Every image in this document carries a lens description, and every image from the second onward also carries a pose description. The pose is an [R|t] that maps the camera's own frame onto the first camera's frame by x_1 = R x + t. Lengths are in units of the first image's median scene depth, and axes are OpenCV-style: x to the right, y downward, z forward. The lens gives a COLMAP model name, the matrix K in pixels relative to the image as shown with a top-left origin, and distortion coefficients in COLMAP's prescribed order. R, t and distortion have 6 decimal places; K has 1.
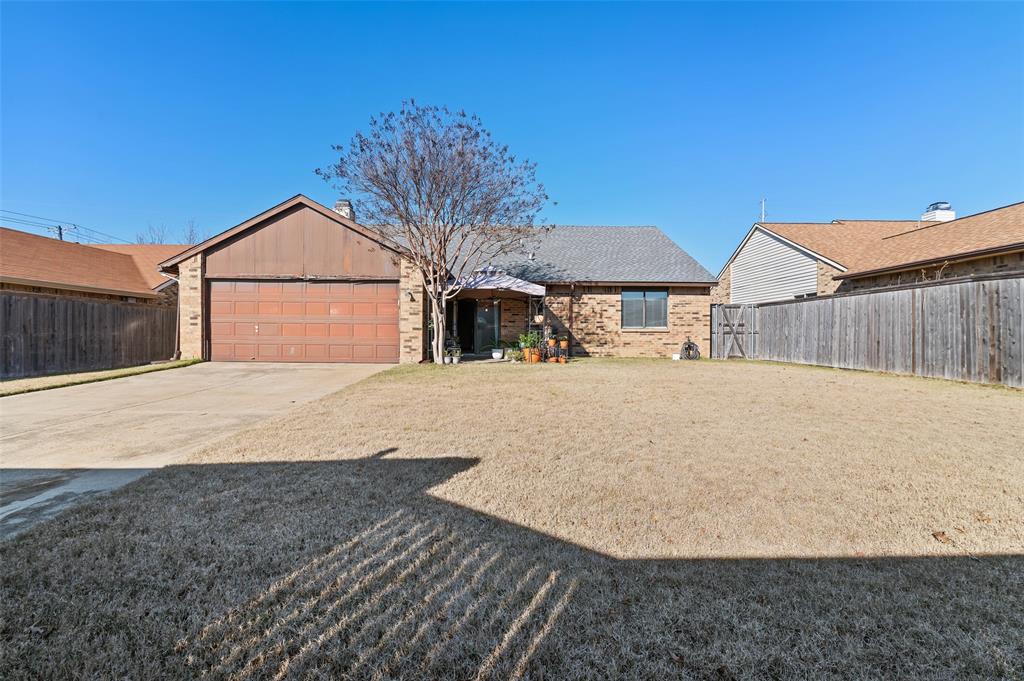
lens RADIAL K [[471.0, 0, 515.4], [0, 471.0, 338.8], [0, 0, 1]] dist [-0.009638, 0.000805]
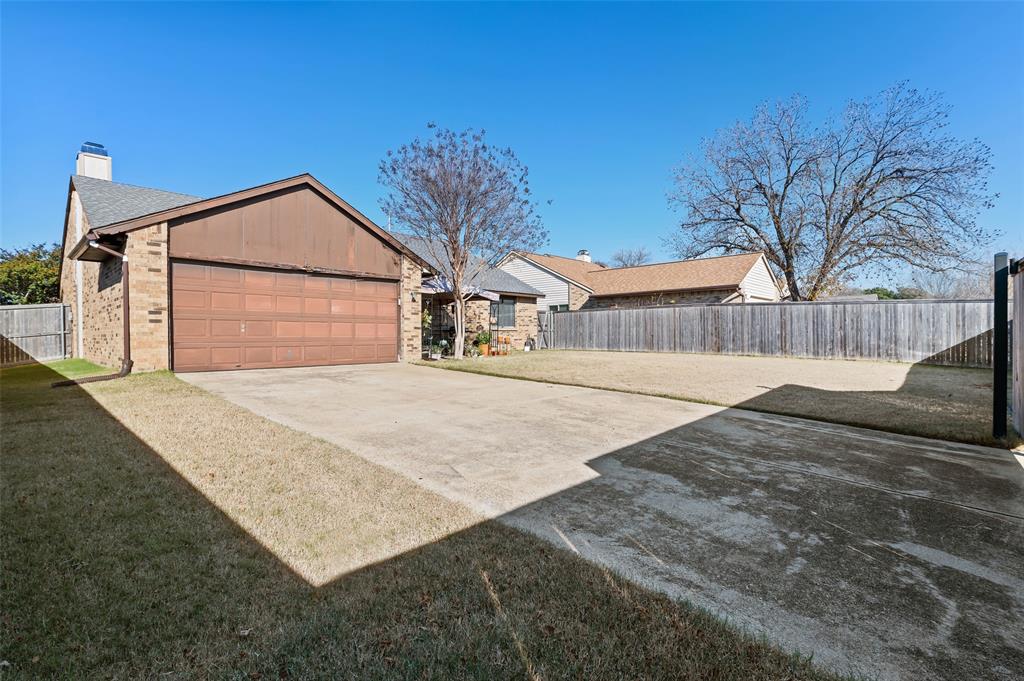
lens RADIAL K [[471.0, 0, 516.6], [0, 471.0, 336.1], [0, 0, 1]] dist [-0.009638, 0.000805]
pose [[0.683219, -0.011243, 0.730127, -0.647664], [0.015478, 0.999880, 0.000914, -0.000681], [-0.730050, 0.010676, 0.683310, 0.096290]]
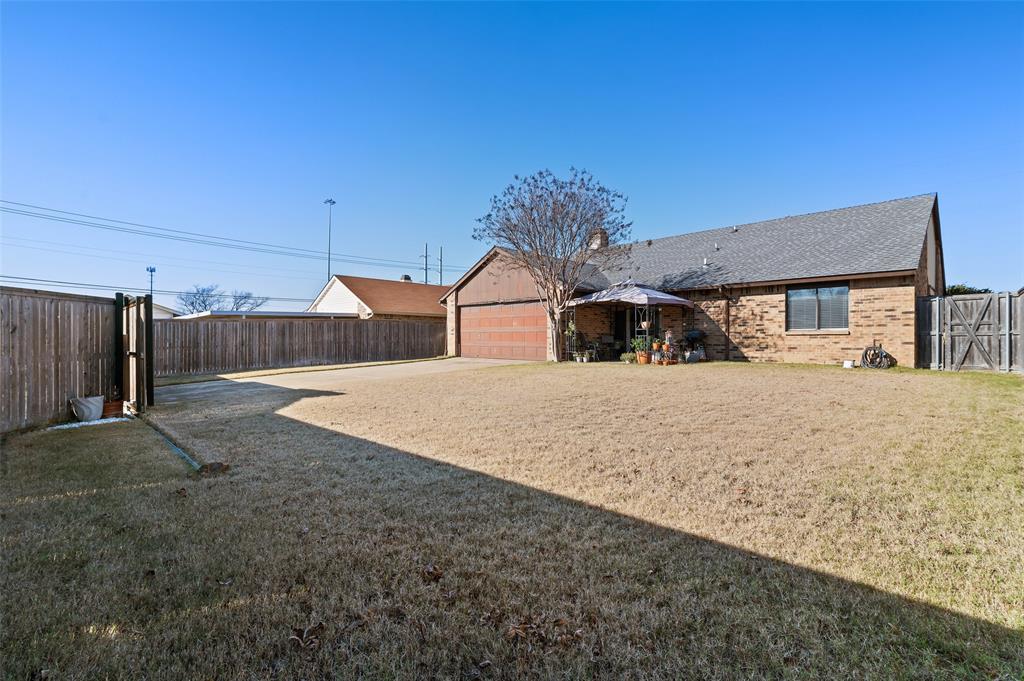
lens RADIAL K [[471.0, 0, 512.8], [0, 471.0, 340.4], [0, 0, 1]] dist [-0.009638, 0.000805]
pose [[0.698192, -0.004720, -0.715895, 0.507773], [-0.000002, 0.999978, -0.006595, 0.001690], [0.715910, 0.004606, 0.698177, -0.003657]]
